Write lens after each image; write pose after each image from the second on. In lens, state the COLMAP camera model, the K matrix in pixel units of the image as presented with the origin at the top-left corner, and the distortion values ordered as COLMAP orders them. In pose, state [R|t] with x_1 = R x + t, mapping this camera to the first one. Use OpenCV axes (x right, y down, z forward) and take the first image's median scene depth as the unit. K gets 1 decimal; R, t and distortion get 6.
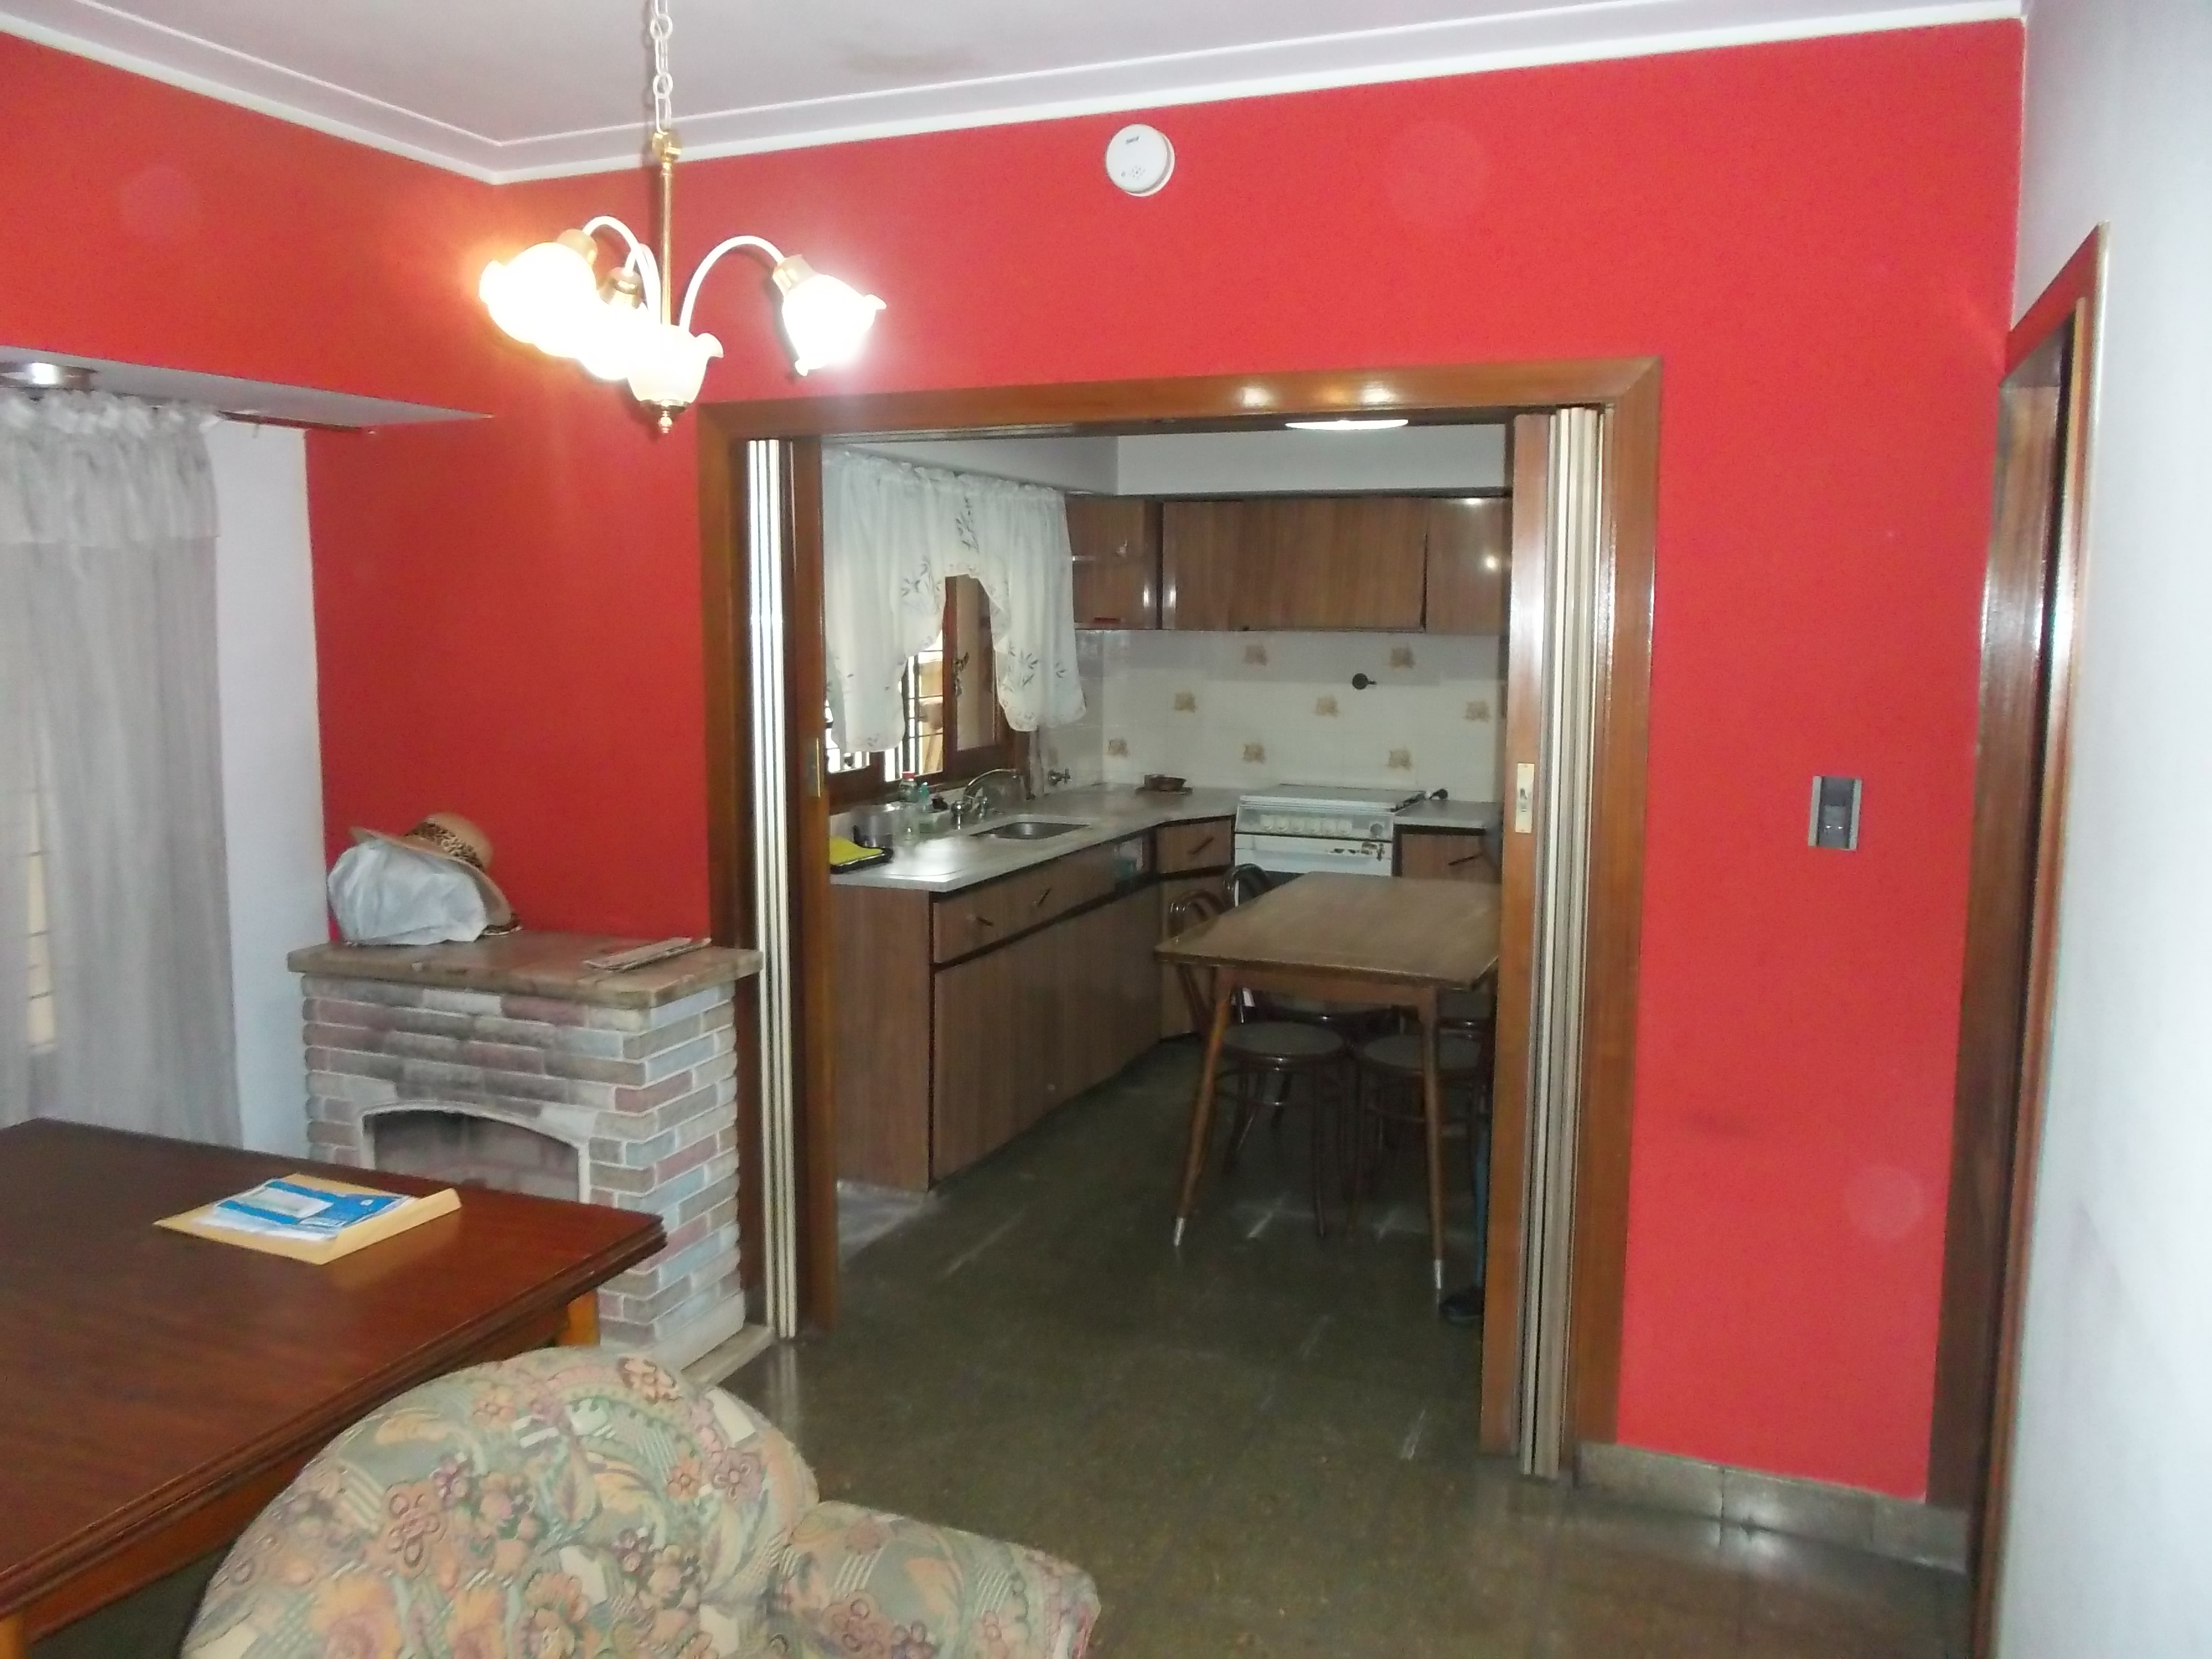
lens RADIAL K [[1680.8, 0, 1105.6], [0, 1680.8, 866.0], [0, 0, 1]] dist [-0.027907, -0.001992]
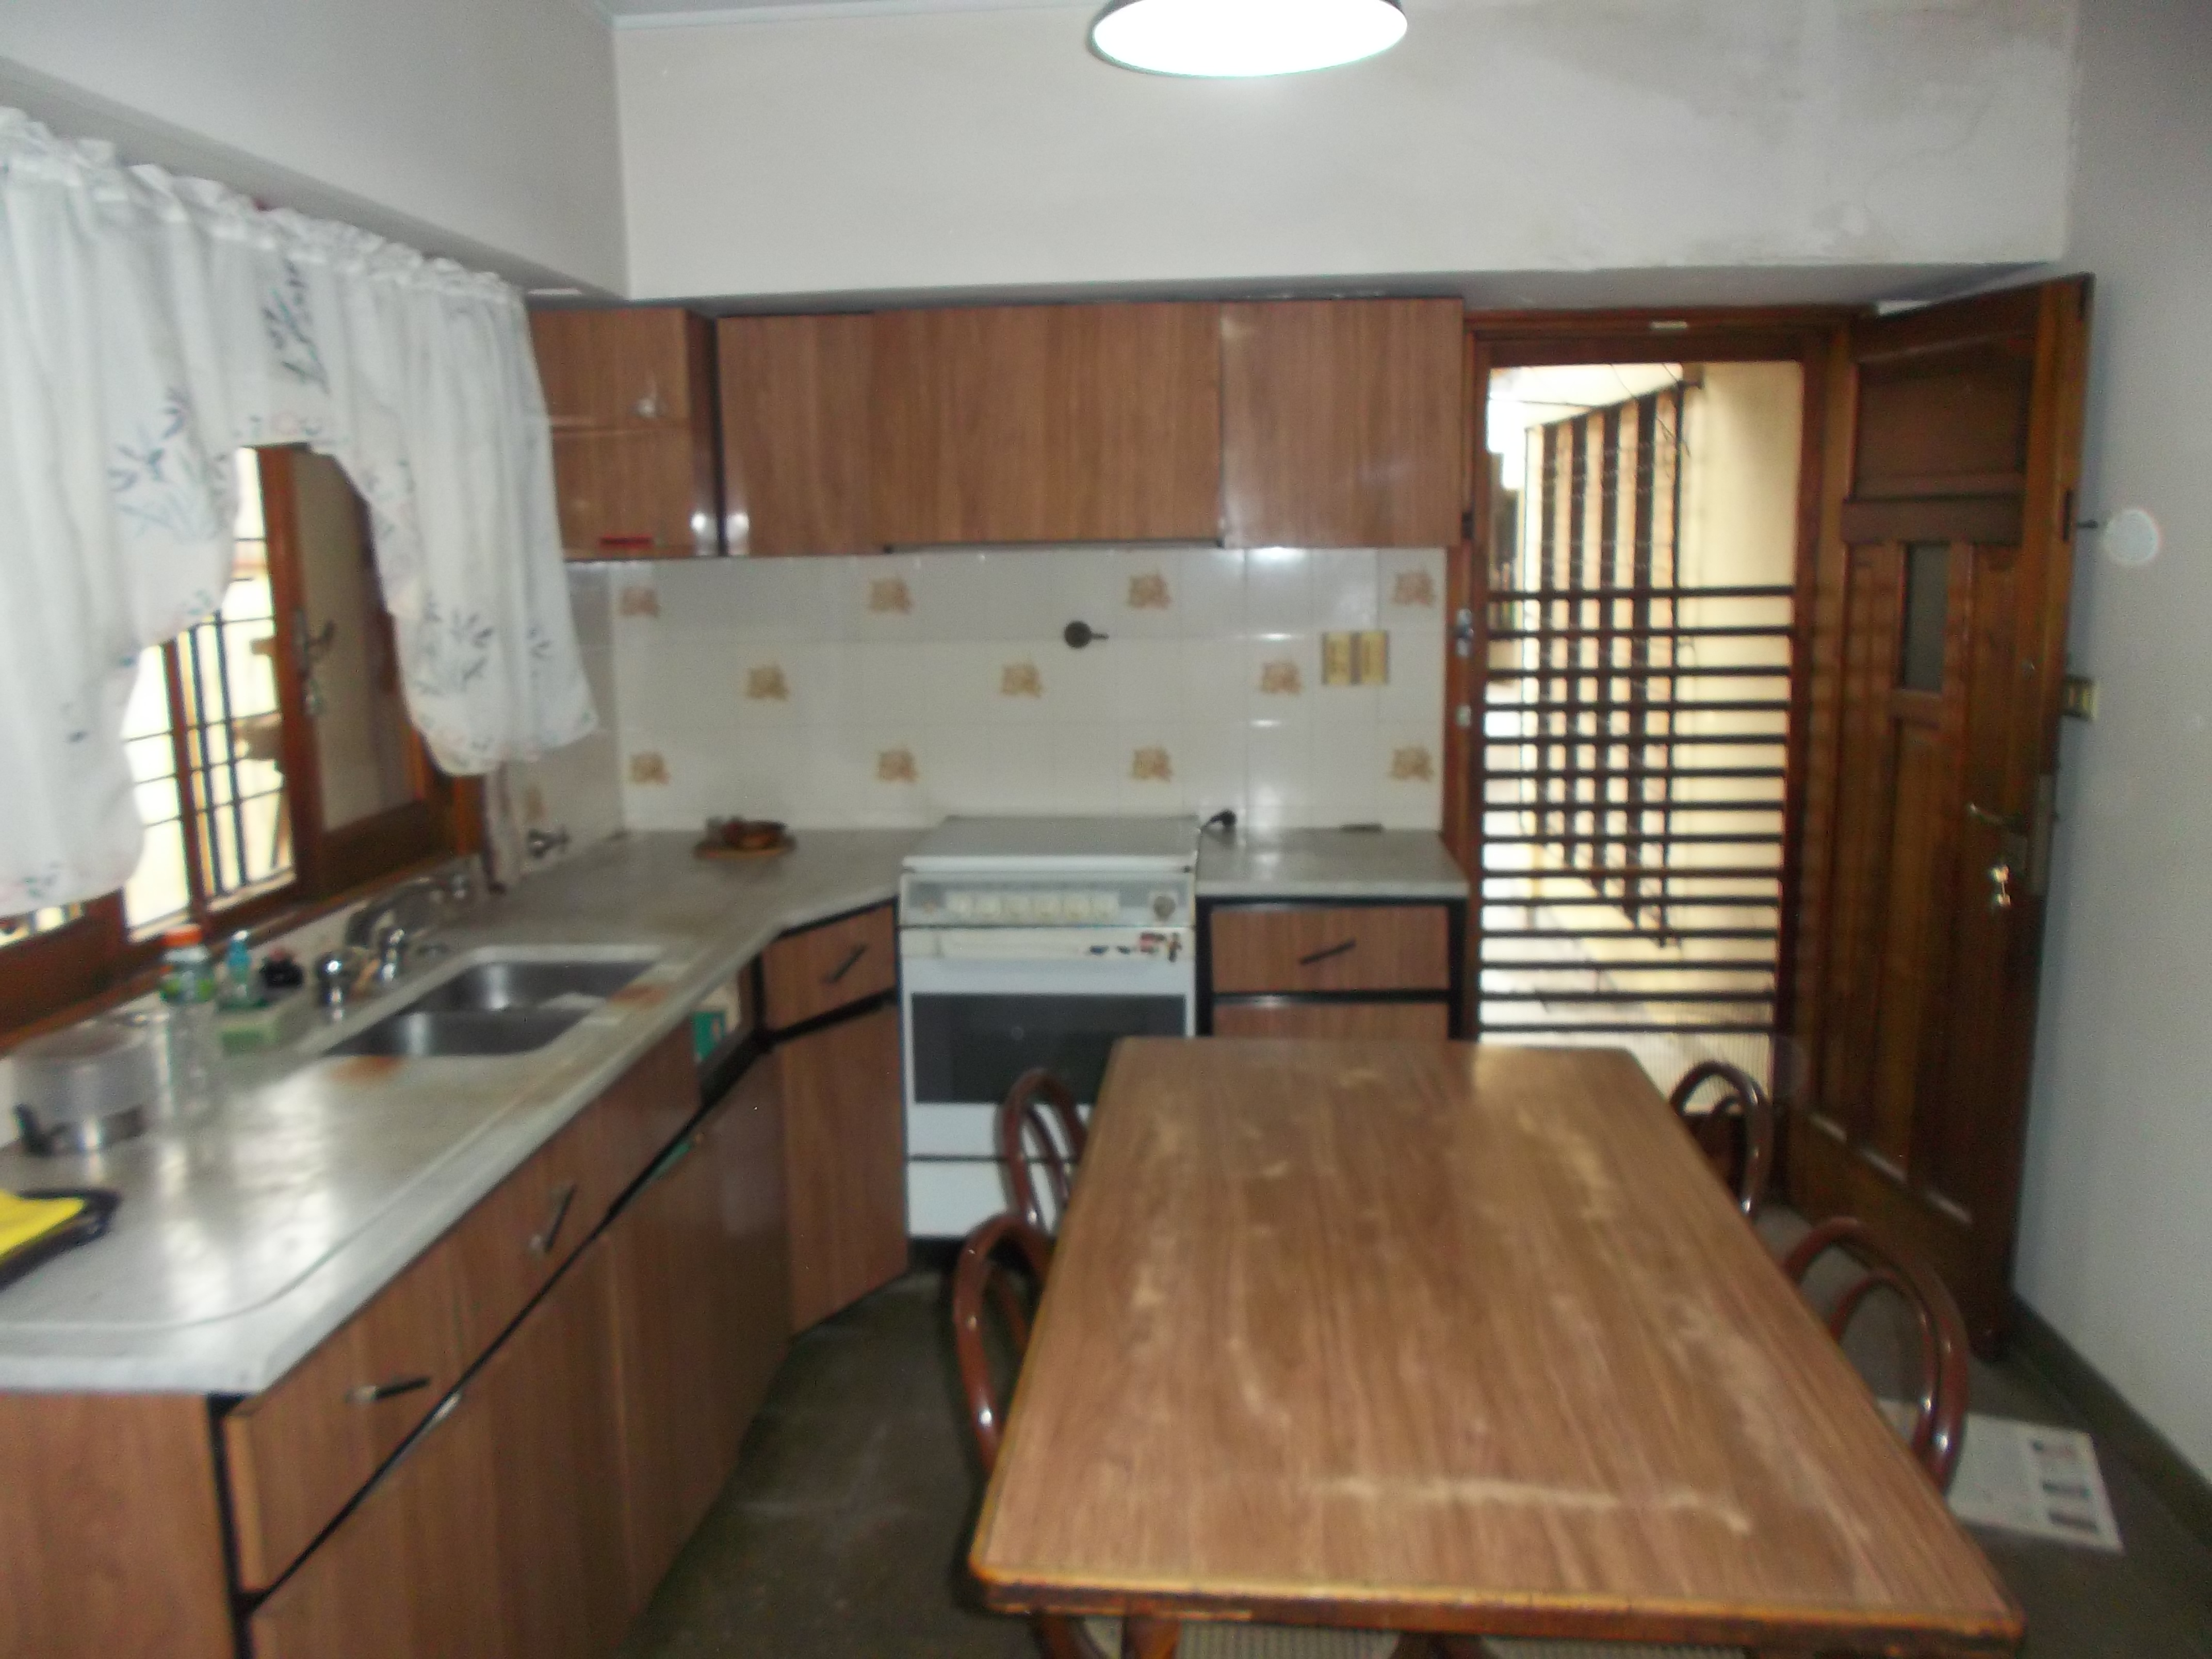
lens RADIAL K [[1702.3, 0, 1105.2], [0, 1702.3, 788.6], [0, 0, 1]] dist [-0.027891, -0.001632]
pose [[0.951345, -0.071447, 0.299731, -0.021450], [0.071739, 0.997373, 0.010046, -0.067058], [-0.299661, 0.011945, 0.953971, 0.470348]]
